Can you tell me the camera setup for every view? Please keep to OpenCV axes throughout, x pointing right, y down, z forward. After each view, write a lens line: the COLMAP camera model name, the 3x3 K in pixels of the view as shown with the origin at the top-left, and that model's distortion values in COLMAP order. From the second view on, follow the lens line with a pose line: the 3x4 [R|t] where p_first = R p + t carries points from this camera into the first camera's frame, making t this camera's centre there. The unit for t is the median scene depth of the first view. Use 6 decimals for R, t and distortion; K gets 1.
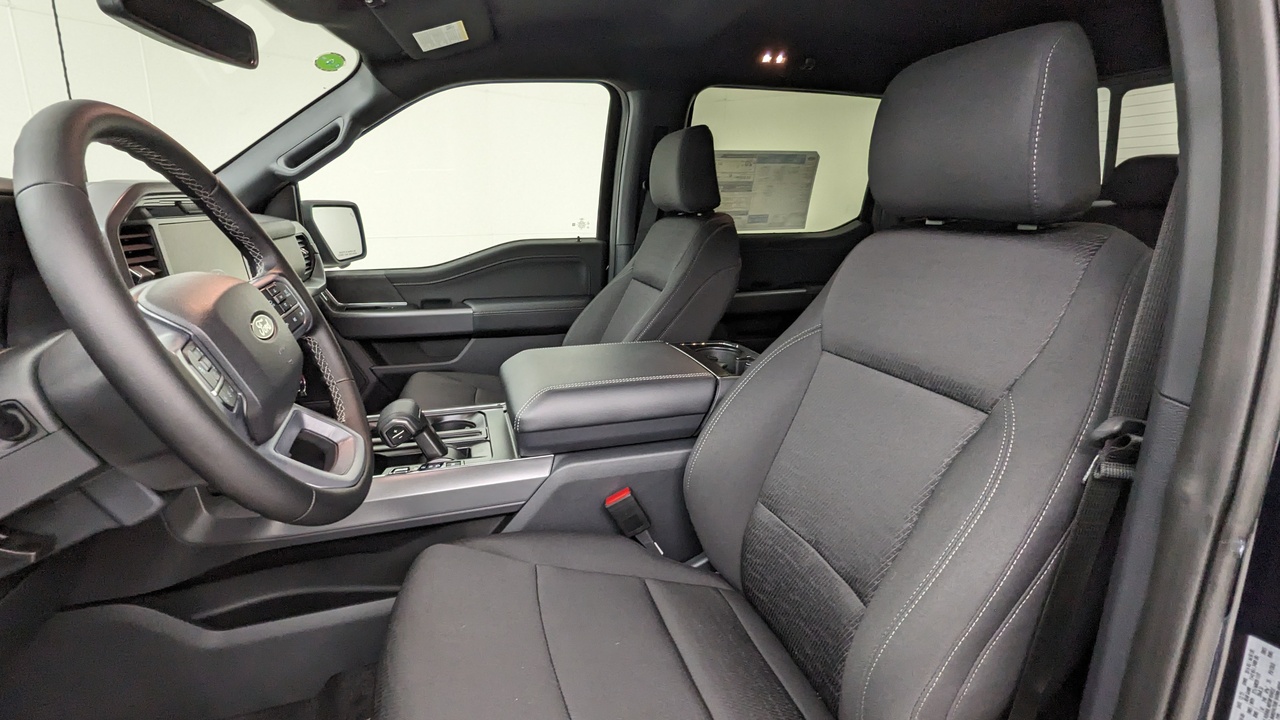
lens RADIAL K [[615.5, 0, 640.0], [0, 615.5, 360.0], [0, 0, 1]] dist [0.001618, 0.000190]
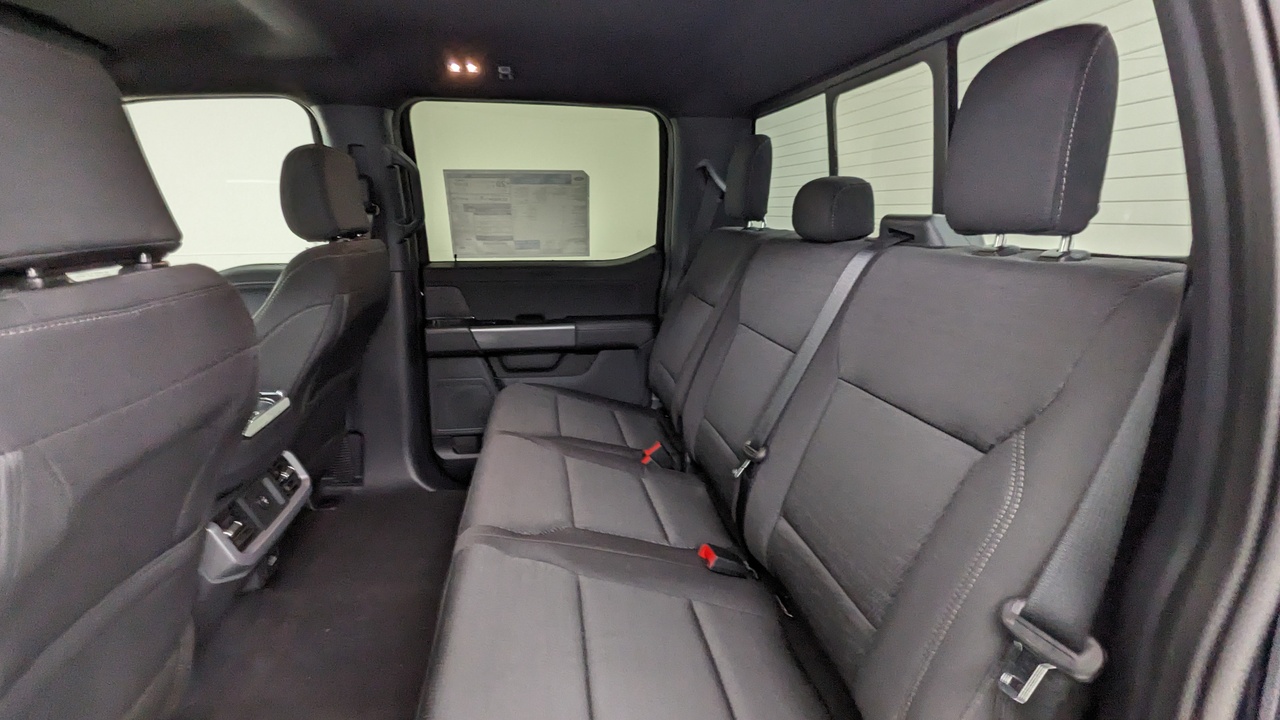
lens RADIAL K [[615.5, 0, 640.0], [0, 615.5, 360.0], [0, 0, 1]] dist [0.001618, 0.000190]
pose [[0.991414, 0.038077, -0.125097, 0.488035], [-0.040565, 0.999025, -0.017402, -0.053292], [0.124312, 0.022327, 0.991992, 0.134428]]
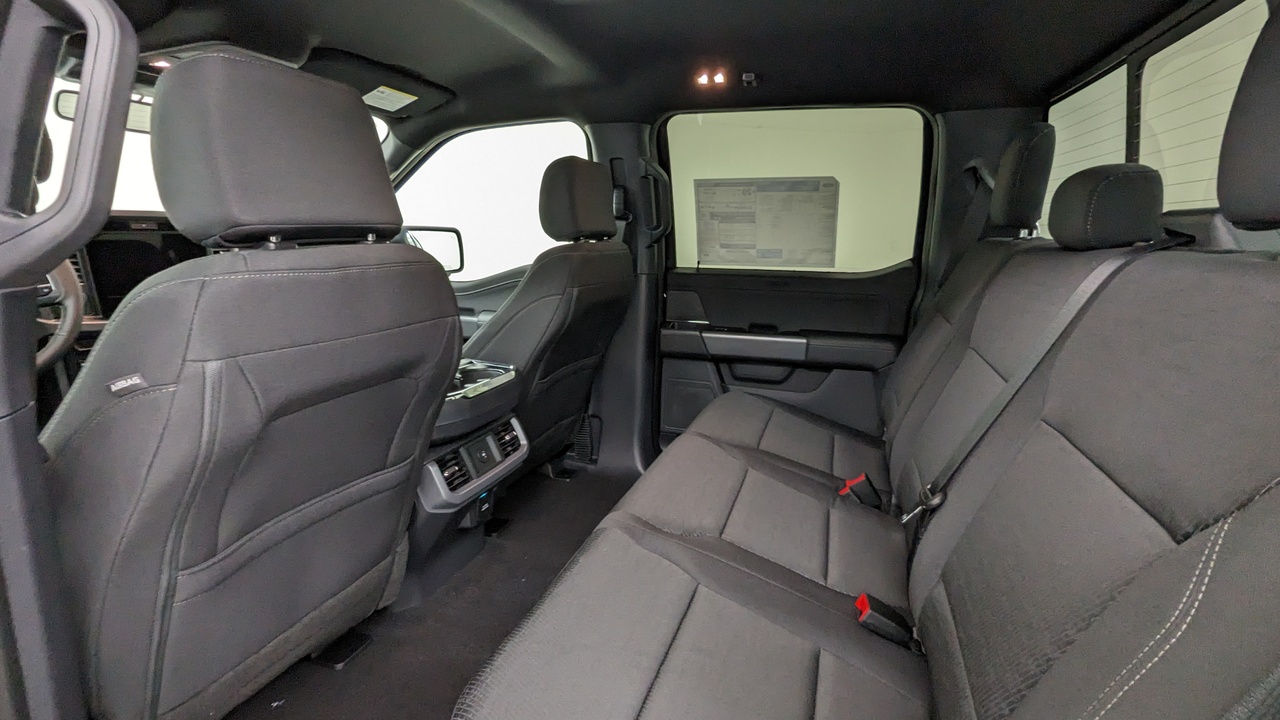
lens RADIAL K [[615.5, 0, 640.0], [0, 615.5, 360.0], [0, 0, 1]] dist [0.001618, 0.000190]
pose [[0.815735, 0.136165, -0.562170, 0.575368], [-0.163631, 0.986521, 0.001513, -0.050698], [0.554799, 0.090754, 0.827020, 0.183247]]
